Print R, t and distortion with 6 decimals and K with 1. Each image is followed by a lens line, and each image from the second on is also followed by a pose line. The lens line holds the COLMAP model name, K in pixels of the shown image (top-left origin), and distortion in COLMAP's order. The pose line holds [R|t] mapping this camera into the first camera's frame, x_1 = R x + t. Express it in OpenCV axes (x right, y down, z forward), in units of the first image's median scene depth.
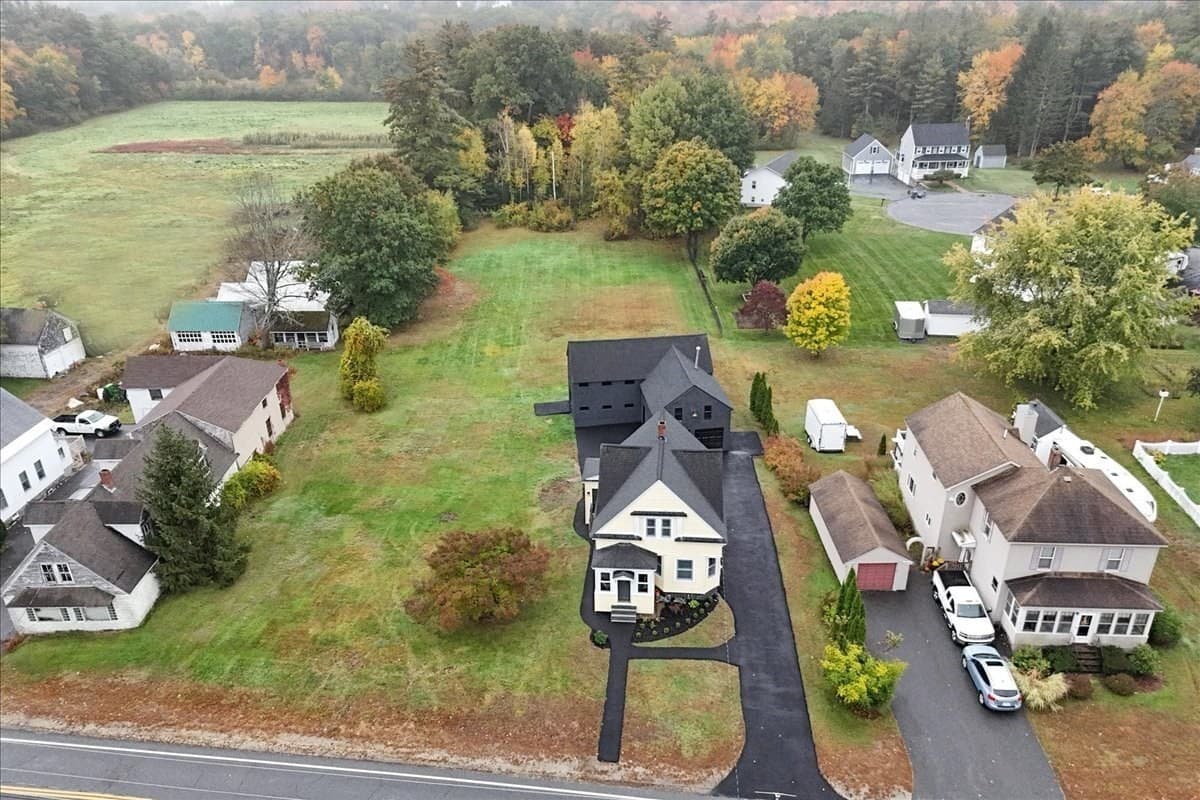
lens RADIAL K [[864.8, 0, 606.3], [0, 864.8, 452.1], [0, 0, 1]] dist [0.014626, -0.006303]
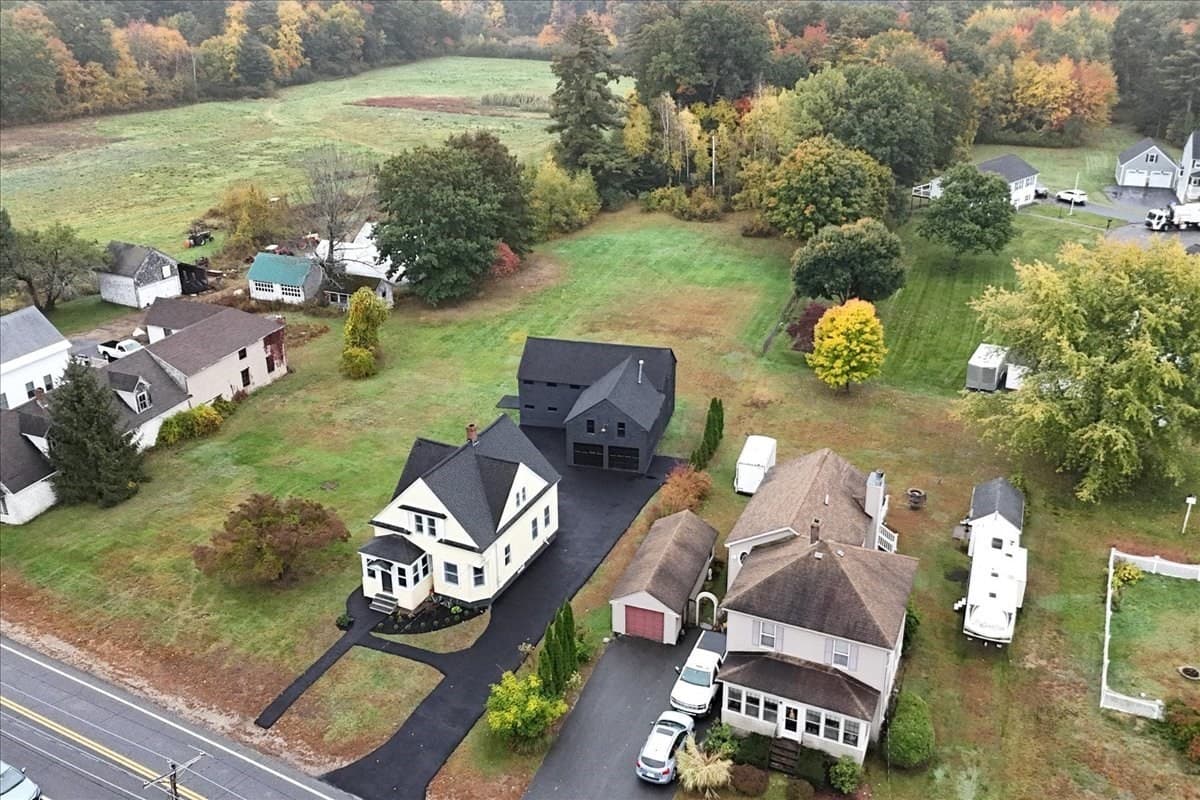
lens RADIAL K [[992.3, 0, 596.5], [0, 992.3, 381.6], [0, 0, 1]] dist [0.019964, 0.006819]
pose [[0.936187, 0.148241, -0.318713, 0.329081], [-0.171009, 0.984263, -0.044518, -0.033805], [0.307098, 0.096180, 0.946805, -0.030524]]
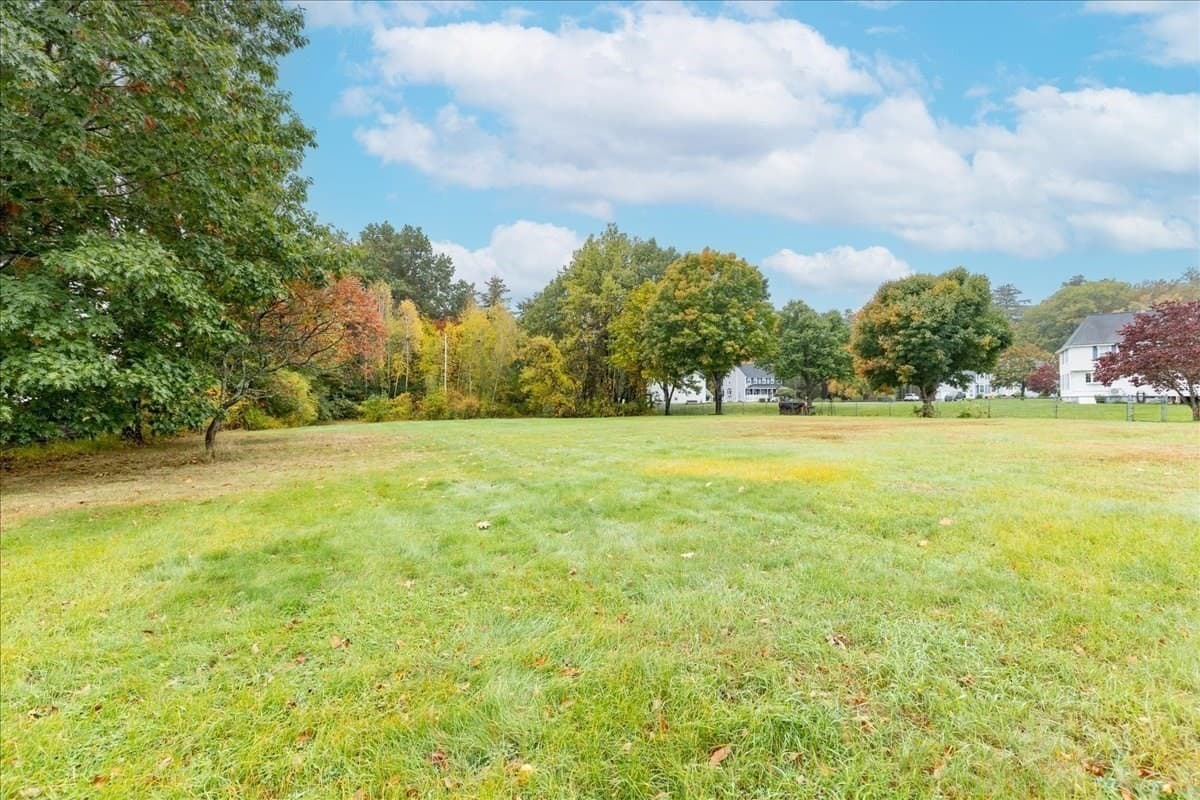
lens RADIAL K [[548.7, 0, 627.0], [0, 548.7, 401.7], [0, 0, 1]] dist [0.010439, 0.000260]
pose [[0.906832, -0.003631, 0.421477, -0.204033], [0.197200, 0.887425, -0.416641, -0.091390], [-0.372516, 0.460938, 0.805461, 0.950918]]
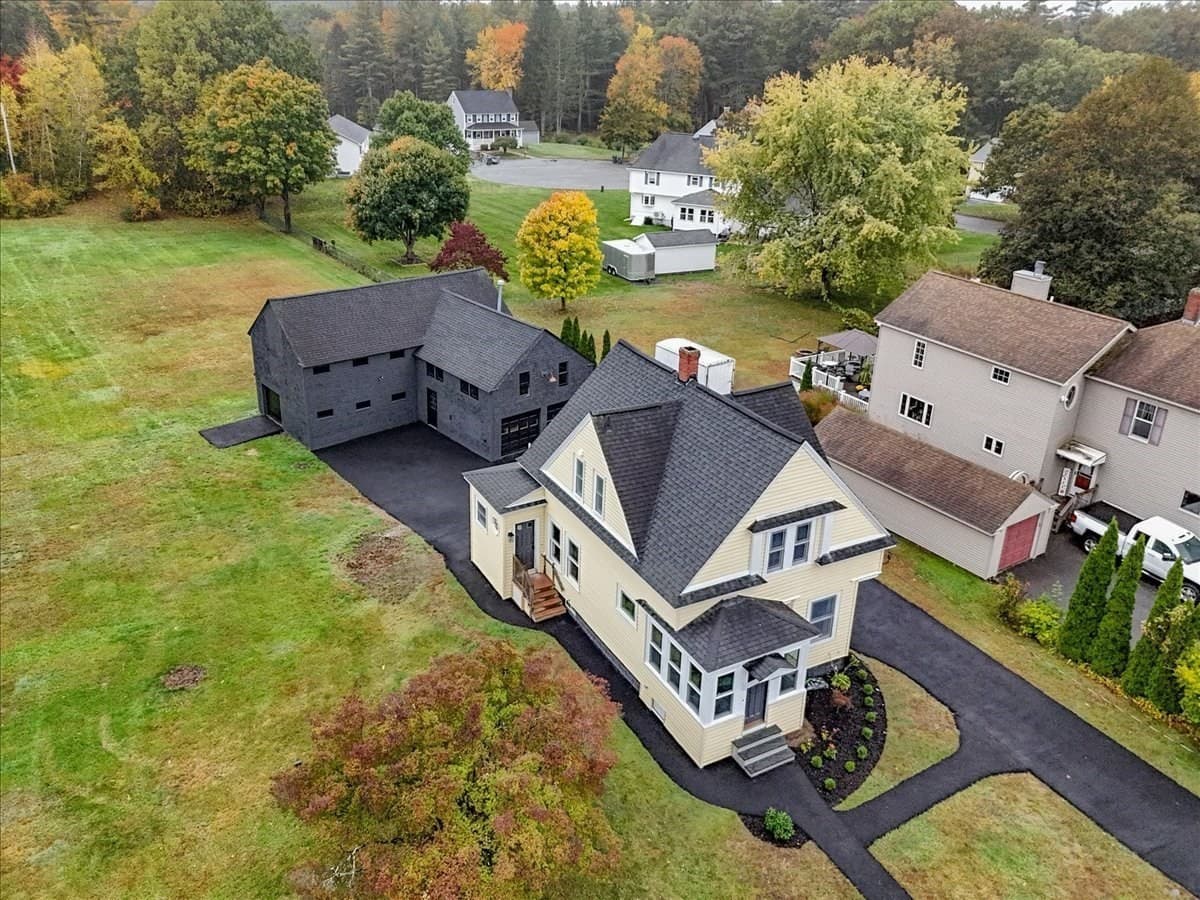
lens RADIAL K [[923.1, 0, 596.5], [0, 923.1, 410.9], [0, 0, 1]] dist [0.021404, -0.004958]
pose [[0.834410, -0.171799, 0.523685, -0.158136], [0.219502, 0.975156, -0.029835, 0.003149], [-0.505549, 0.139844, 0.851390, 0.336292]]
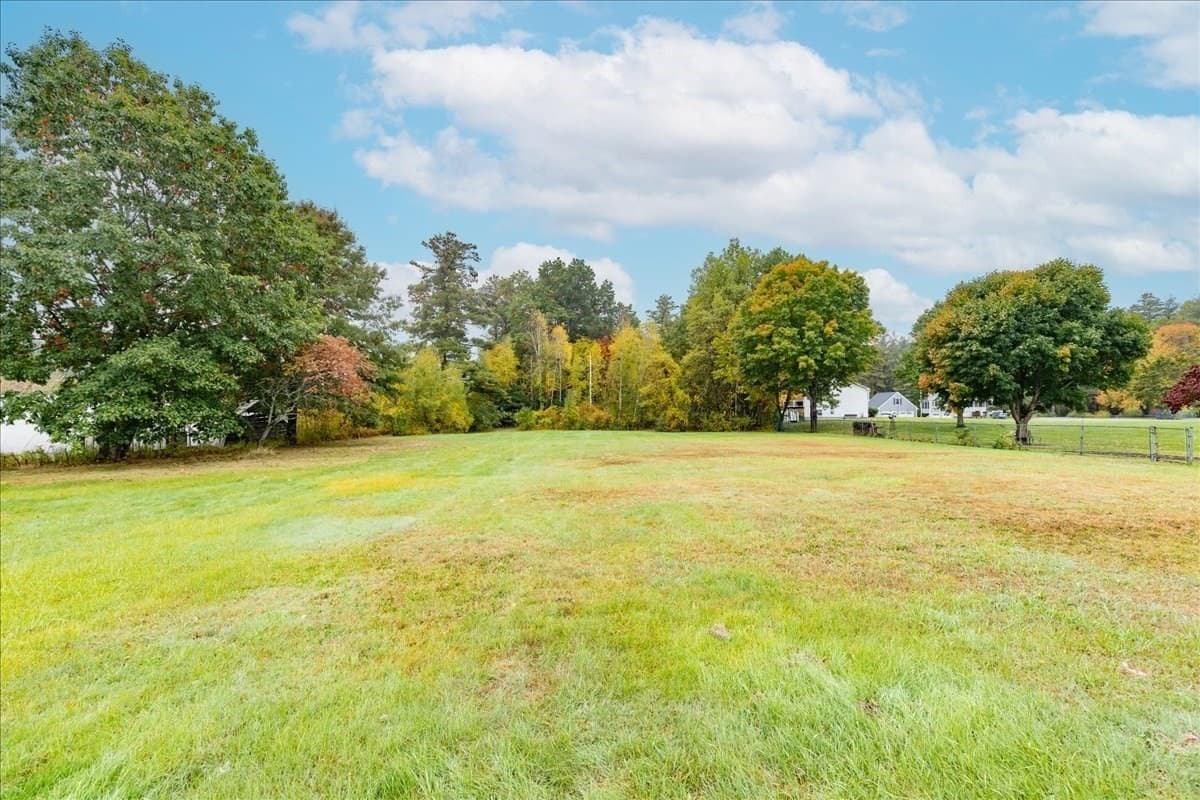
lens RADIAL K [[551.1, 0, 600.0], [0, 551.1, 400.0], [0, 0, 1]] dist [-0.002999, -0.000522]
pose [[0.999717, 0.005463, -0.023147, -0.064636], [-0.015799, 0.880022, -0.474670, -0.066111], [0.017777, 0.474901, 0.879860, 0.885148]]
